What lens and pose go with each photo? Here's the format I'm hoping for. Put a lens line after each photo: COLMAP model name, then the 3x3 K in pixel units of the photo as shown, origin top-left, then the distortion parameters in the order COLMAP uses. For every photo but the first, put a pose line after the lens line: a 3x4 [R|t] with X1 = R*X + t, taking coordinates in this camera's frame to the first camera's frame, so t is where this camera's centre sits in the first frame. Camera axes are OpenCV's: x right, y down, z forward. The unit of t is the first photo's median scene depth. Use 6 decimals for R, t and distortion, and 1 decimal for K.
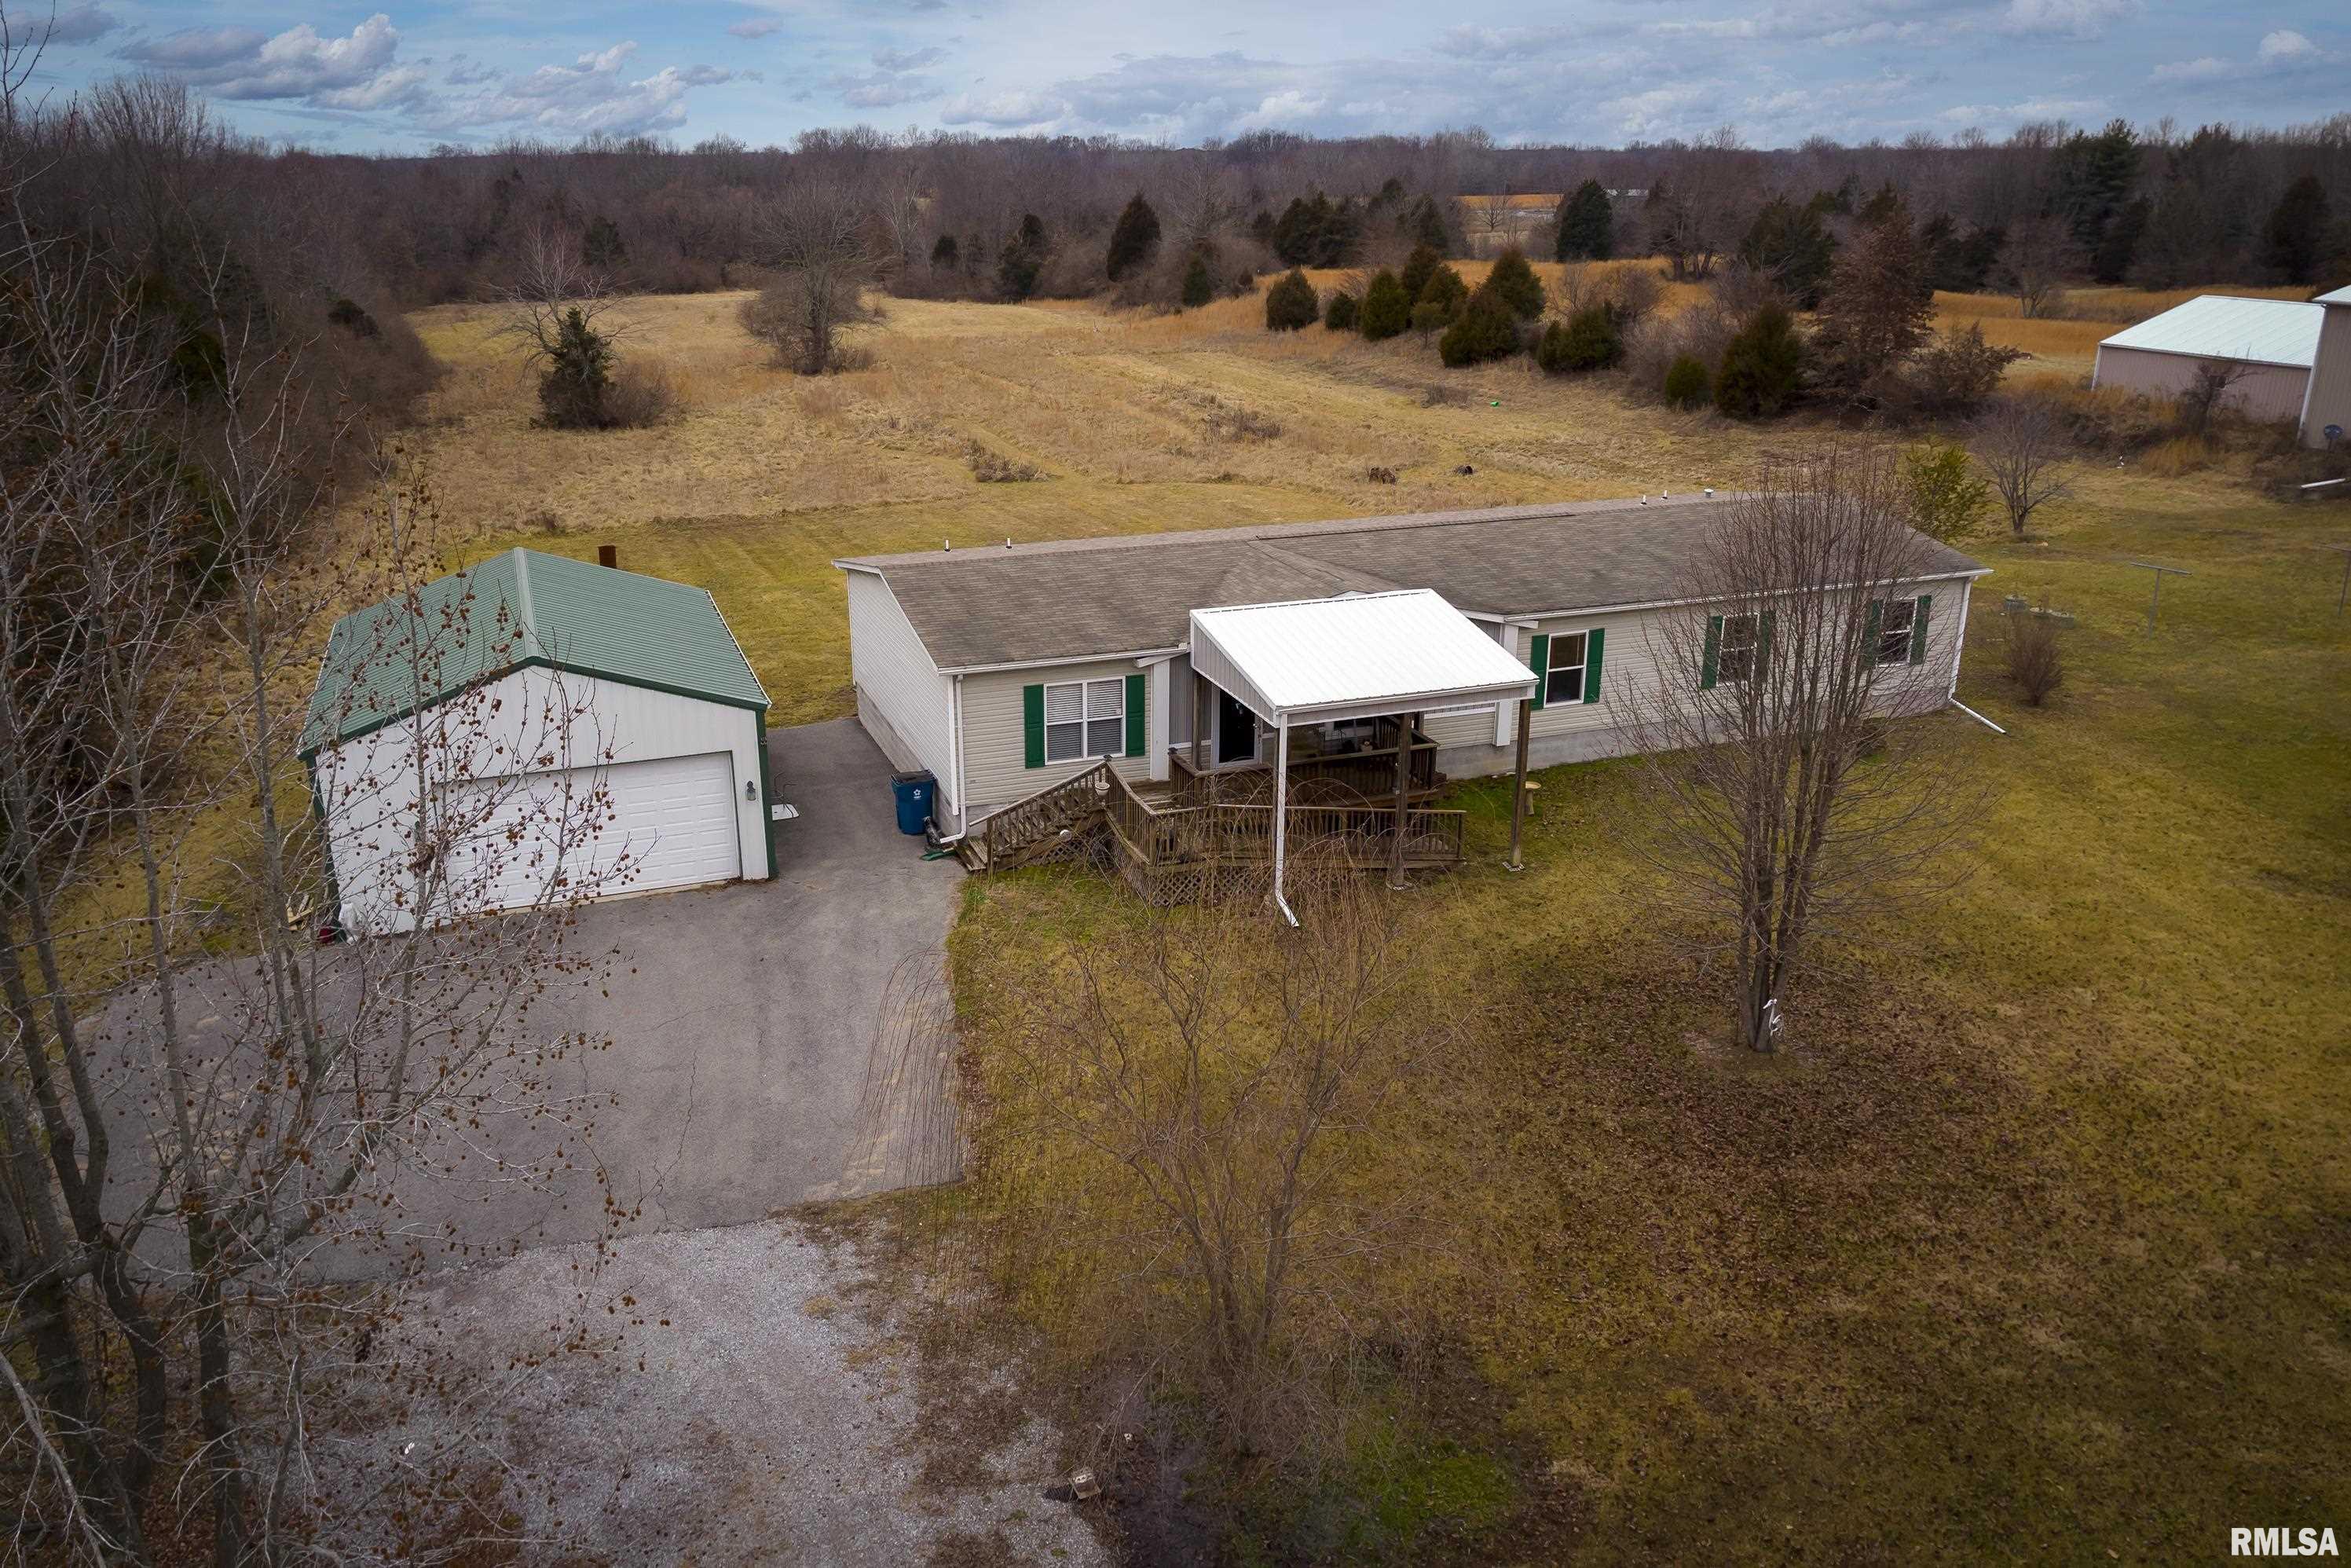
lens RADIAL K [[1792.6, 0, 1131.8], [0, 1792.6, 779.3], [0, 0, 1]] dist [-0.051142, 0.001524]
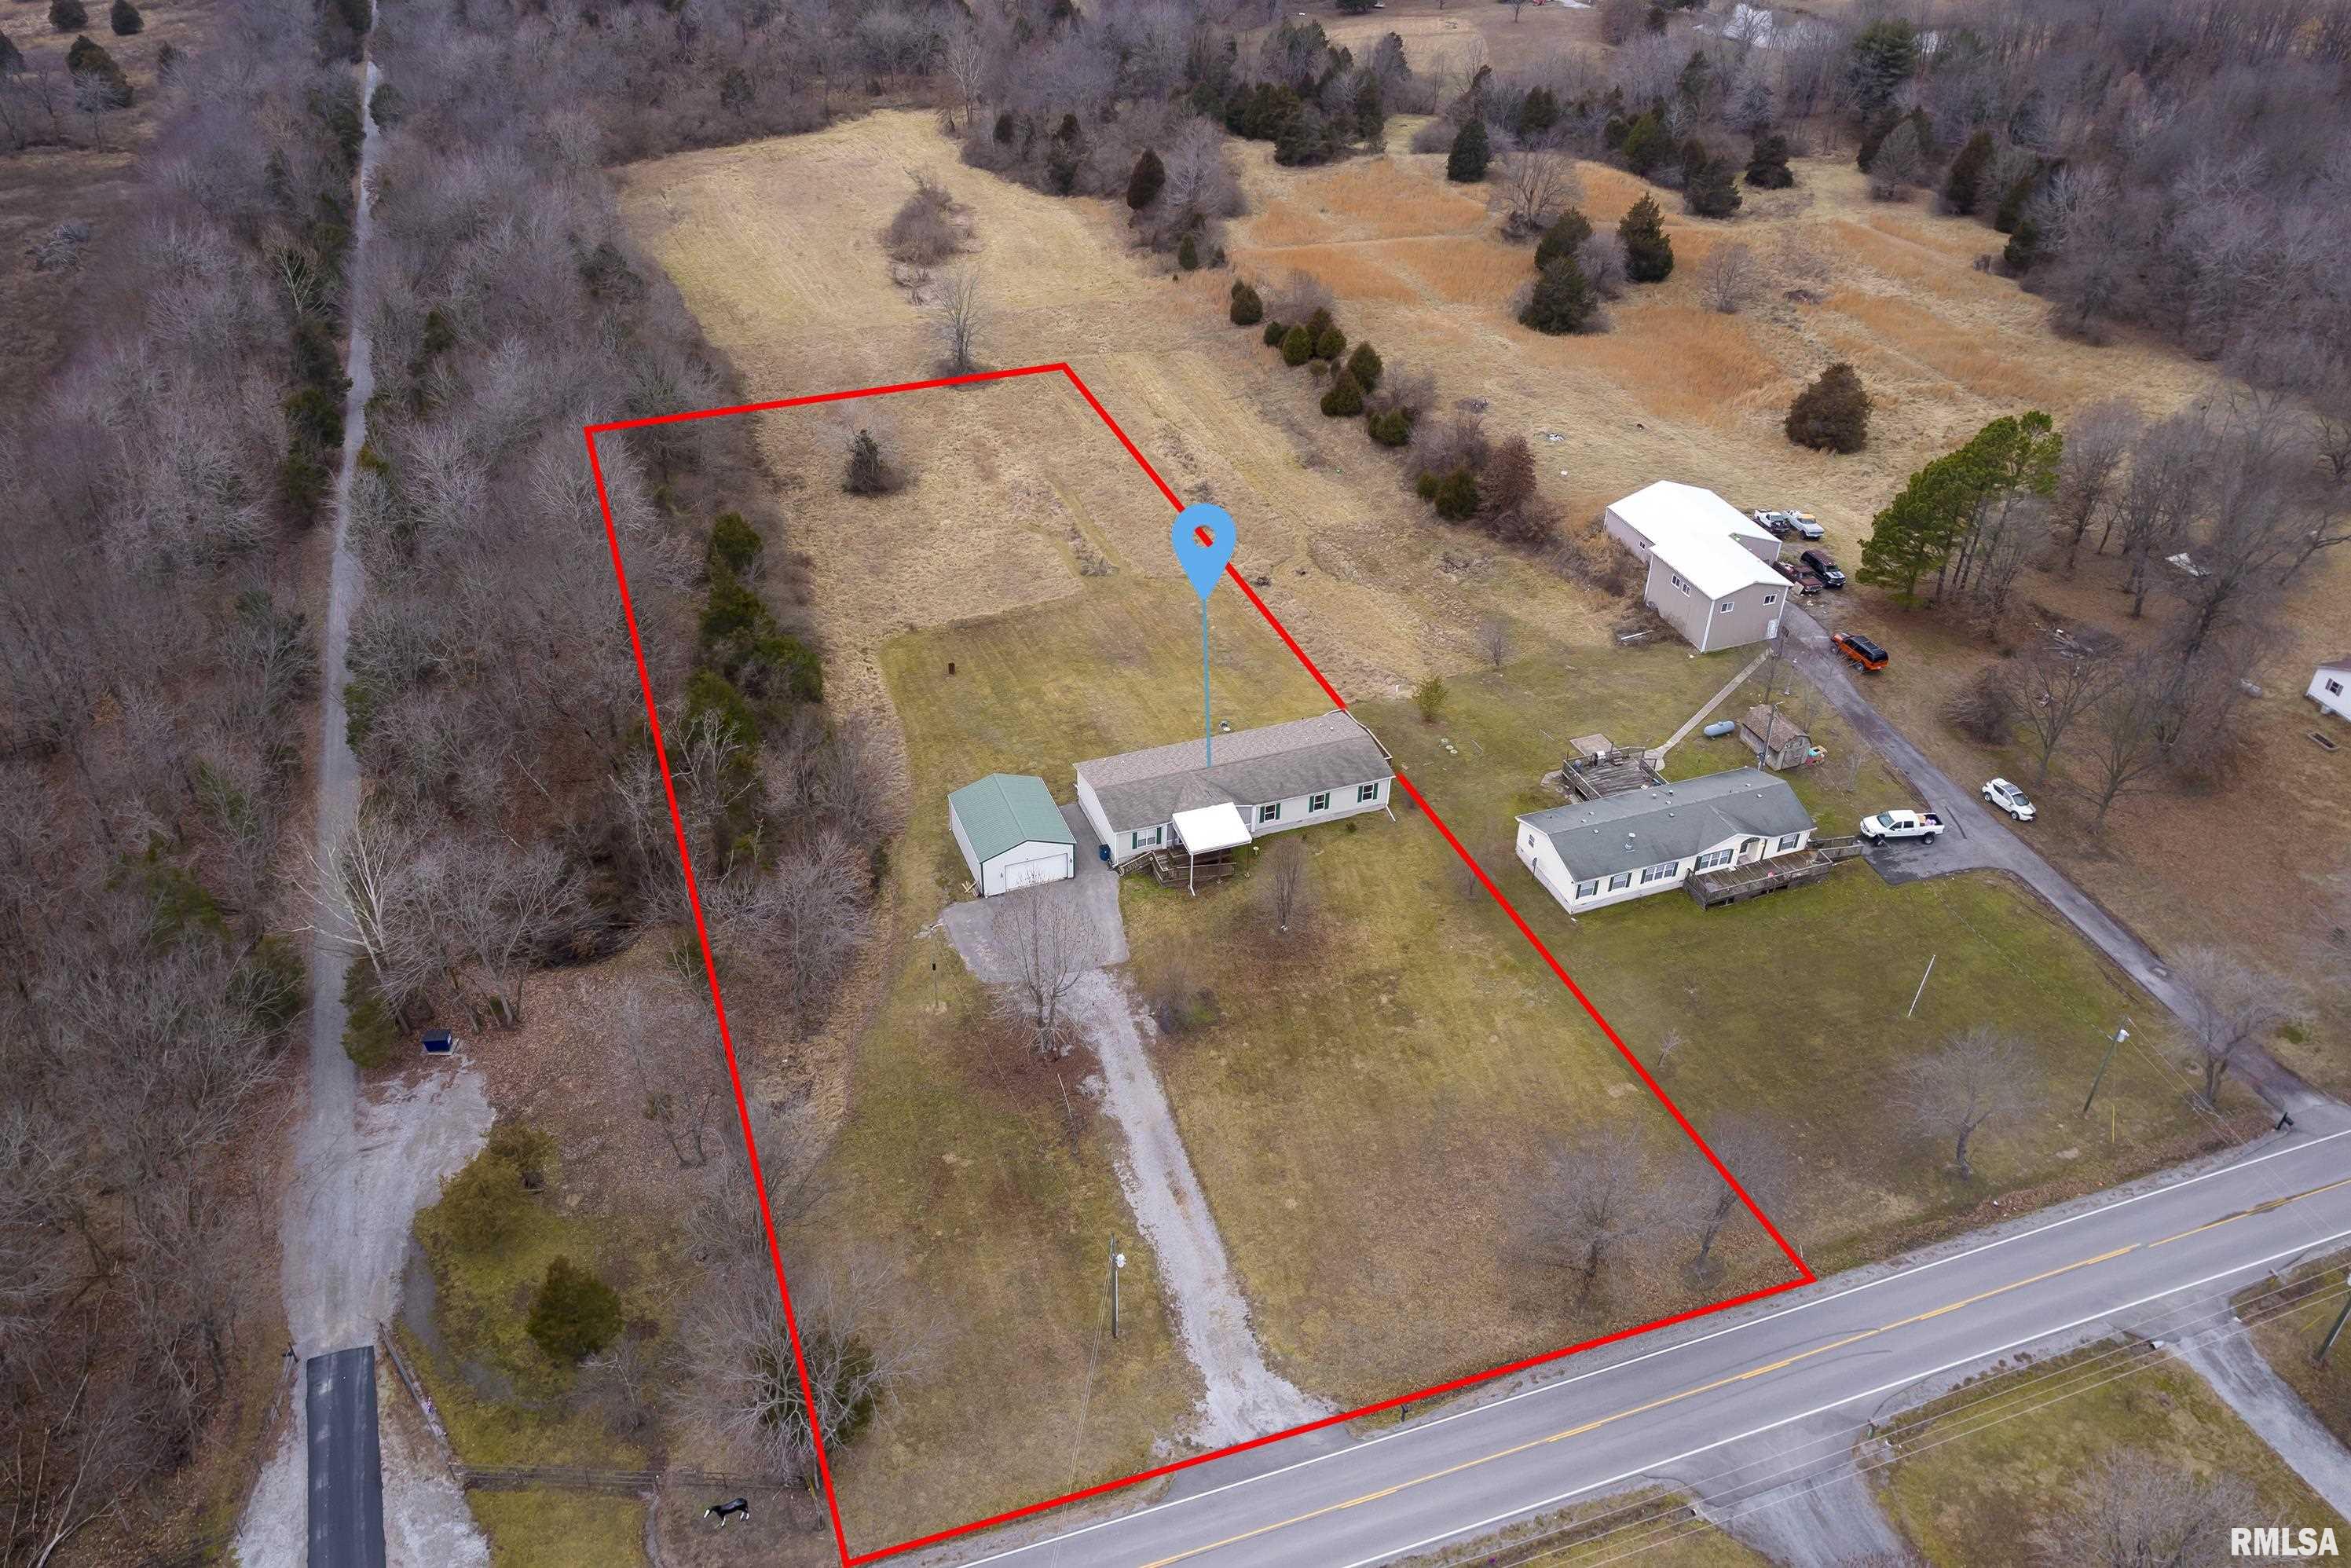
lens RADIAL K [[1792.6, 0, 1131.8], [0, 1792.6, 779.3], [0, 0, 1]] dist [-0.051142, 0.001524]
pose [[0.999915, 0.010531, 0.007699, -0.095130], [-0.012200, 0.963861, 0.266124, -1.270067], [-0.004618, -0.266196, 0.963908, -2.973247]]
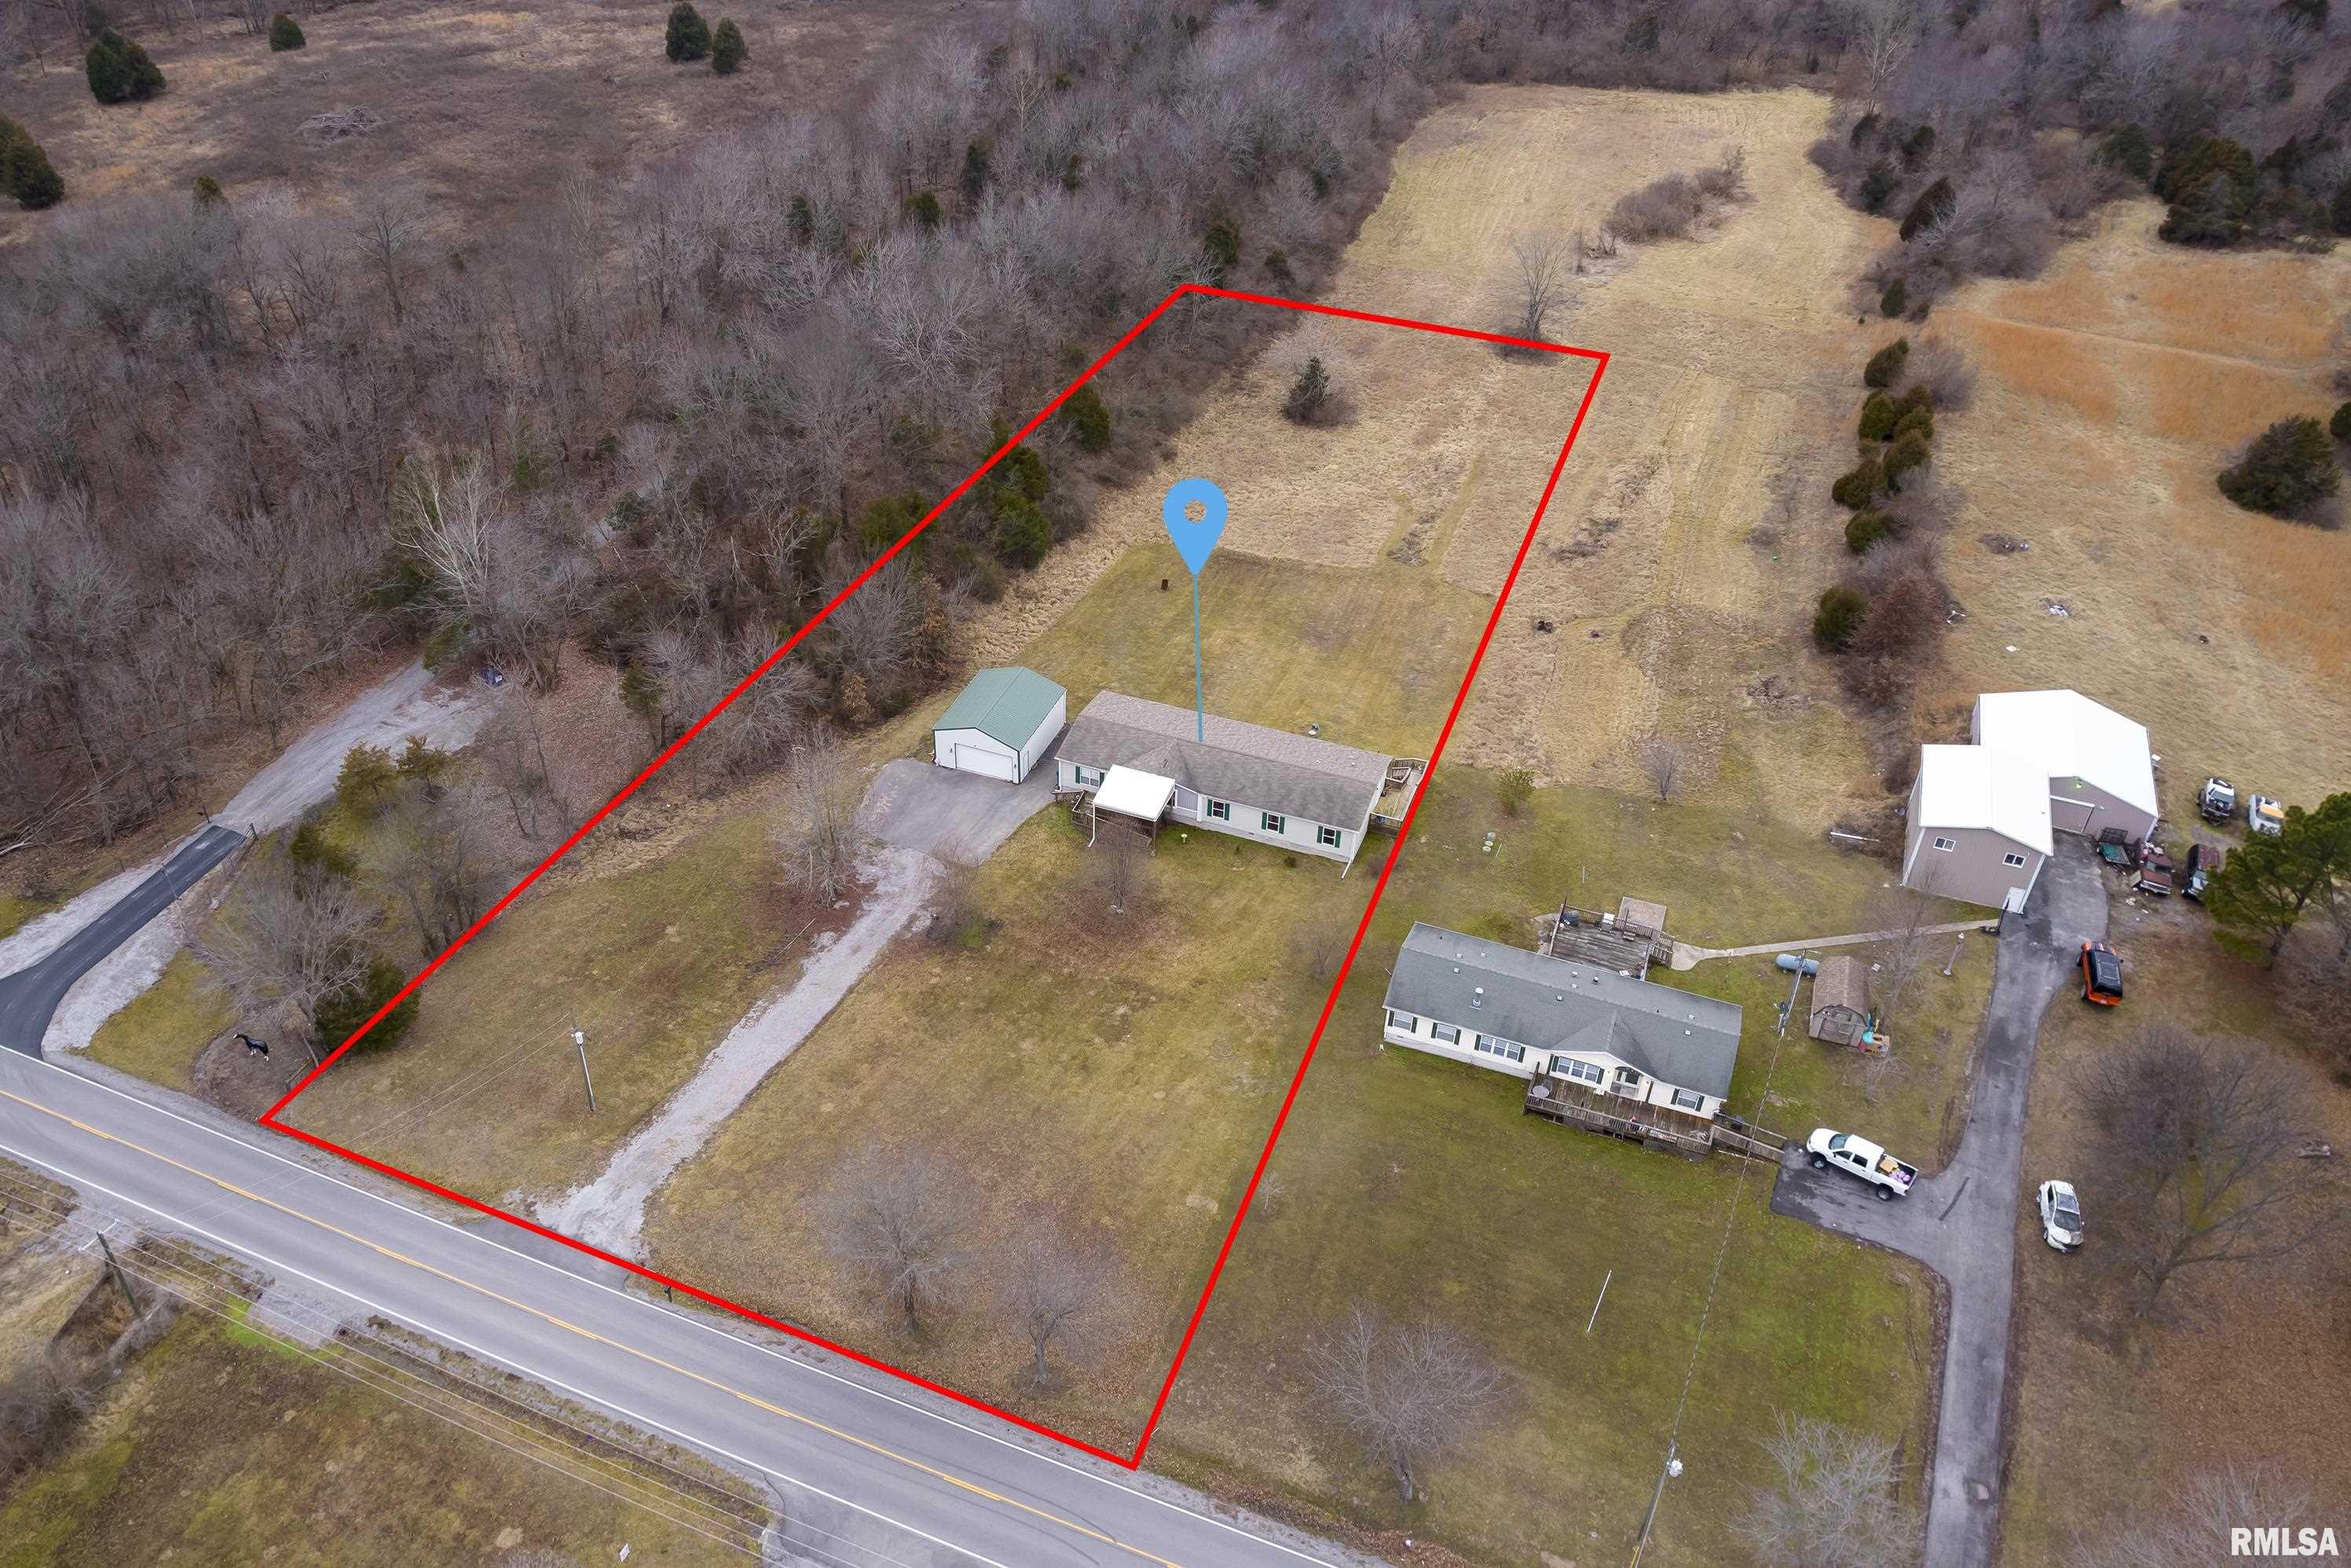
lens RADIAL K [[1792.4, 0, 1067.6], [0, 1792.4, 781.0], [0, 0, 1]] dist [-0.070276, 0.058367]
pose [[0.743380, 0.405778, -0.531723, 2.125273], [-0.225352, 0.900424, 0.372092, -1.544307], [0.629764, -0.156781, 0.760801, -2.164526]]
